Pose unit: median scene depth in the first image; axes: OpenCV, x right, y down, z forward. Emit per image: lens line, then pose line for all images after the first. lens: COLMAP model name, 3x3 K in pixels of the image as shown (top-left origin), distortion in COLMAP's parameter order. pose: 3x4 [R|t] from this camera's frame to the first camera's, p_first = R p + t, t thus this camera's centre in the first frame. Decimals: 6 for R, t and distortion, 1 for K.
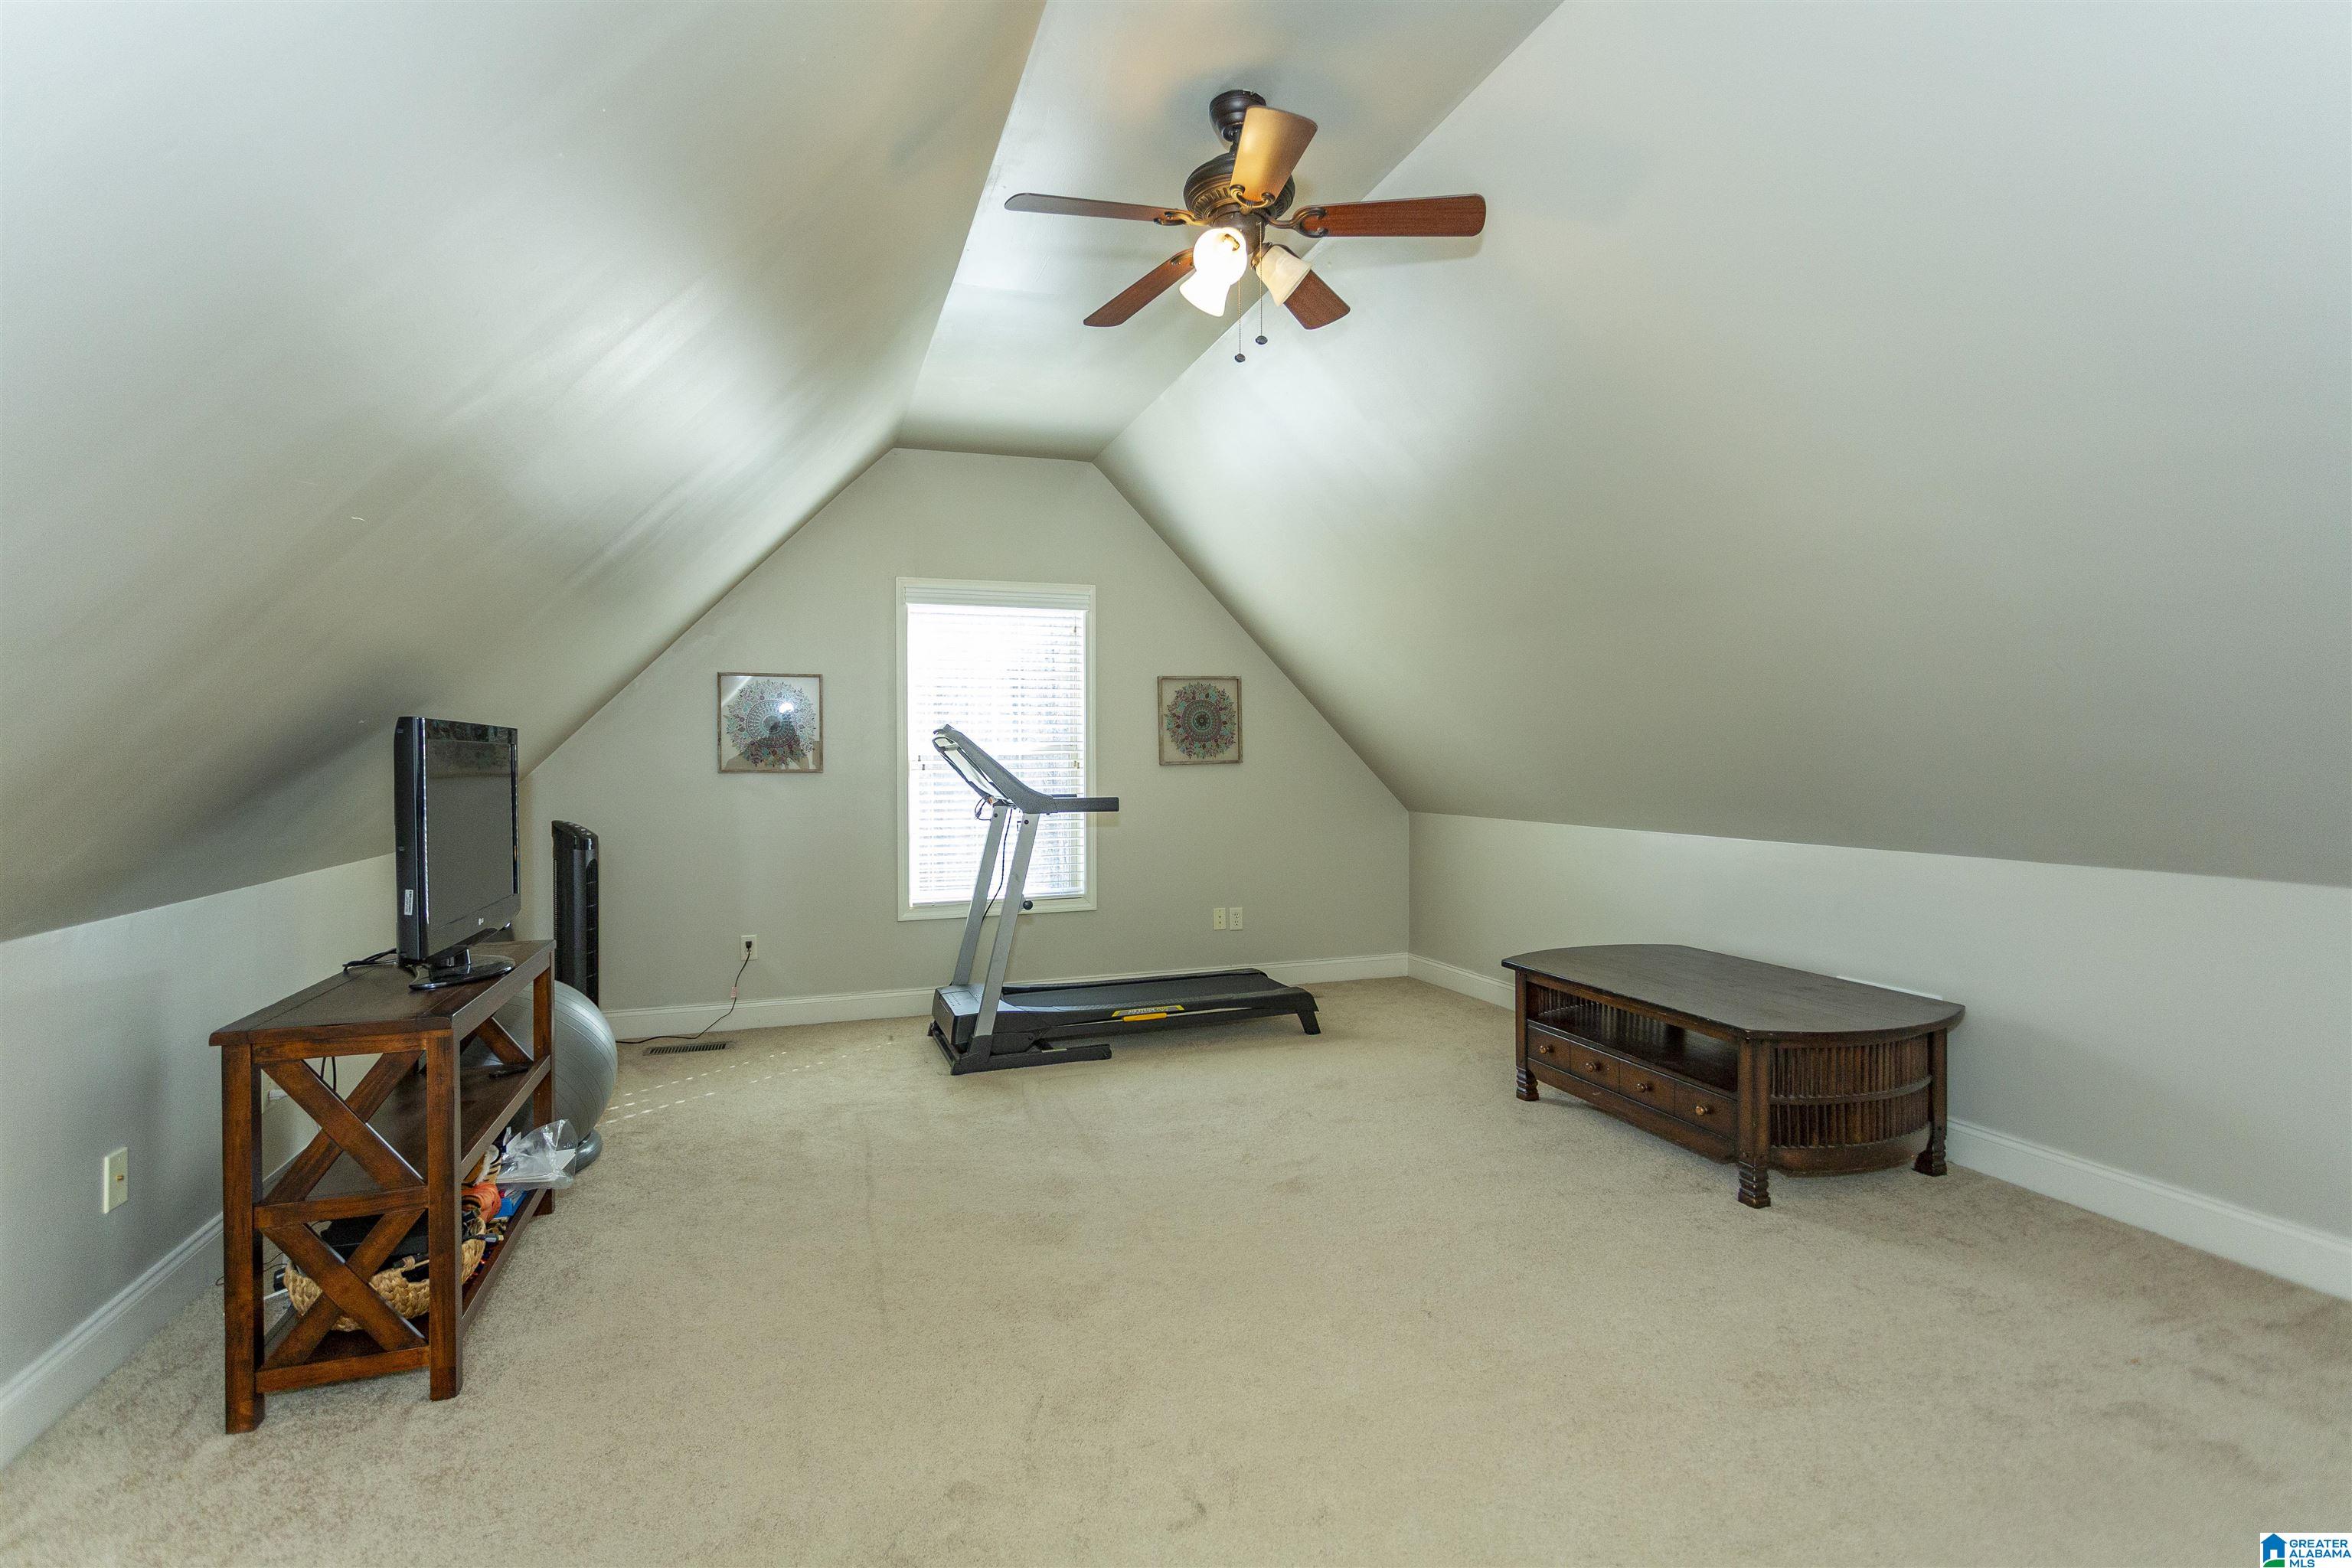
lens RADIAL K [[1130.4, 0, 1150.7], [0, 1130.4, 778.0], [0, 0, 1]] dist [0.007513, 0.000287]
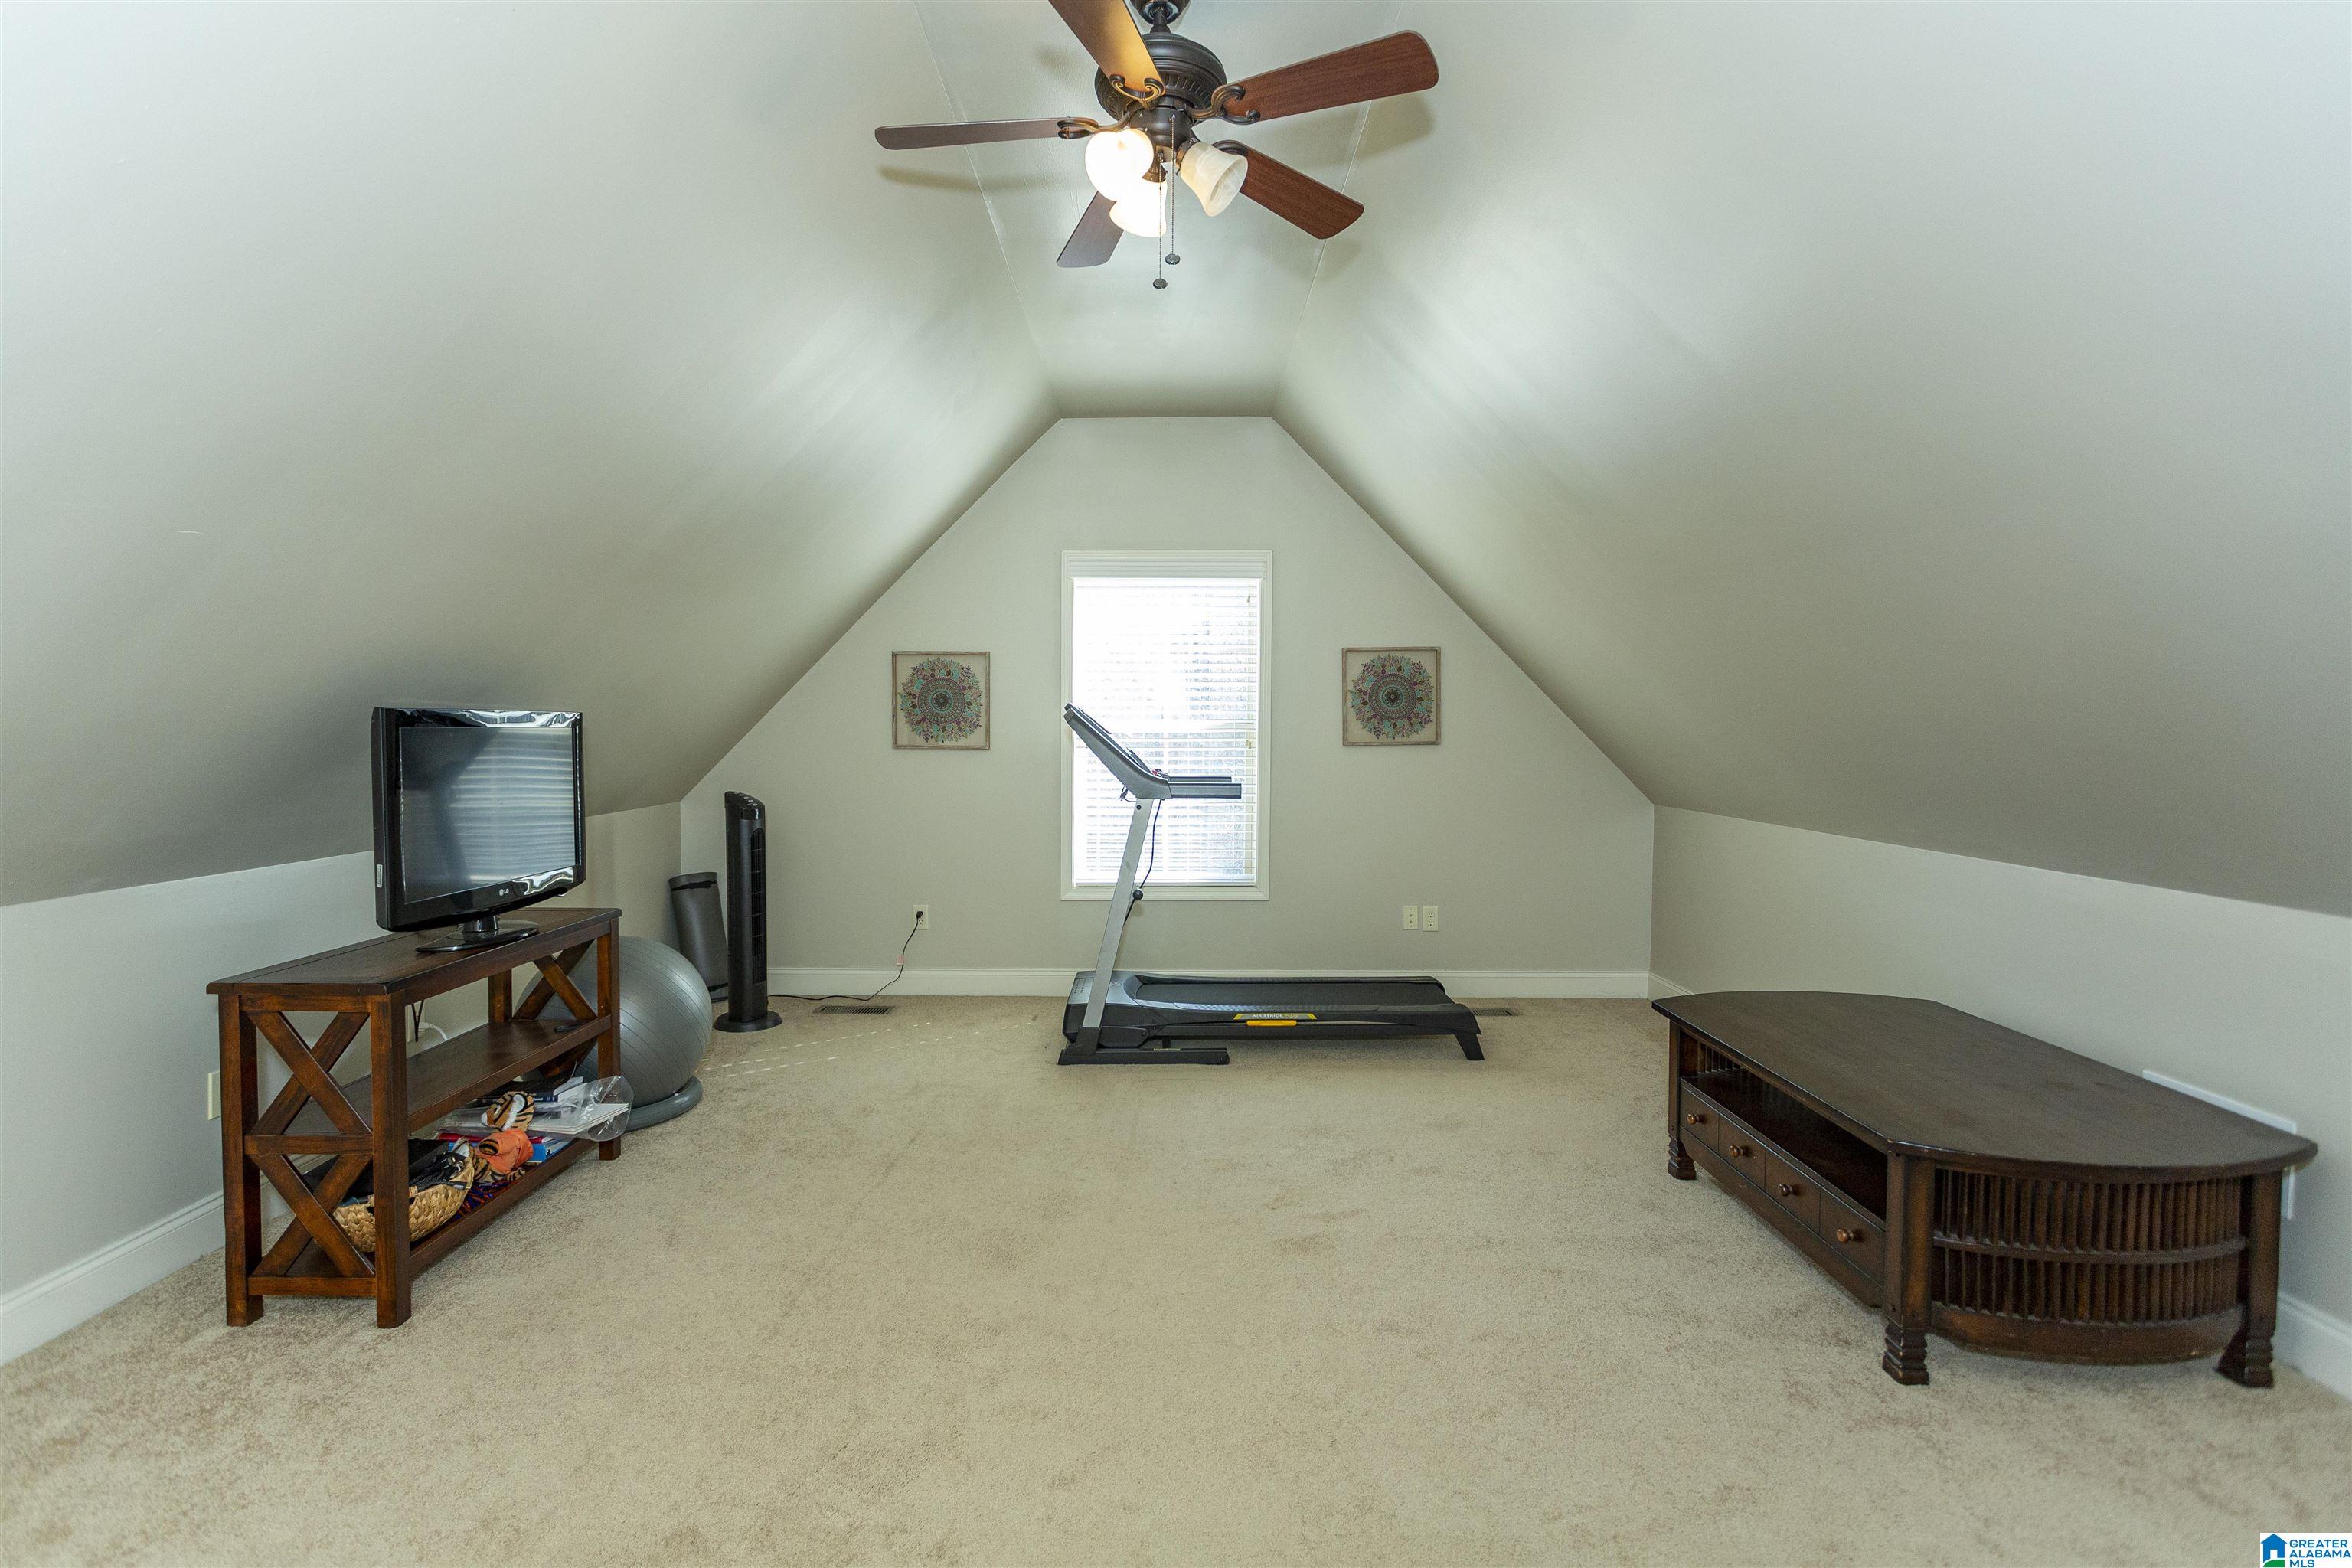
lens RADIAL K [[1130.4, 0, 1174.1], [0, 1130.4, 774.5], [0, 0, 1]] dist [0.007513, 0.000287]
pose [[0.941750, 0.024287, -0.335436, 0.254132], [-0.014659, 0.999406, 0.031205, -0.020021], [0.335995, -0.024470, 0.941546, 0.129453]]
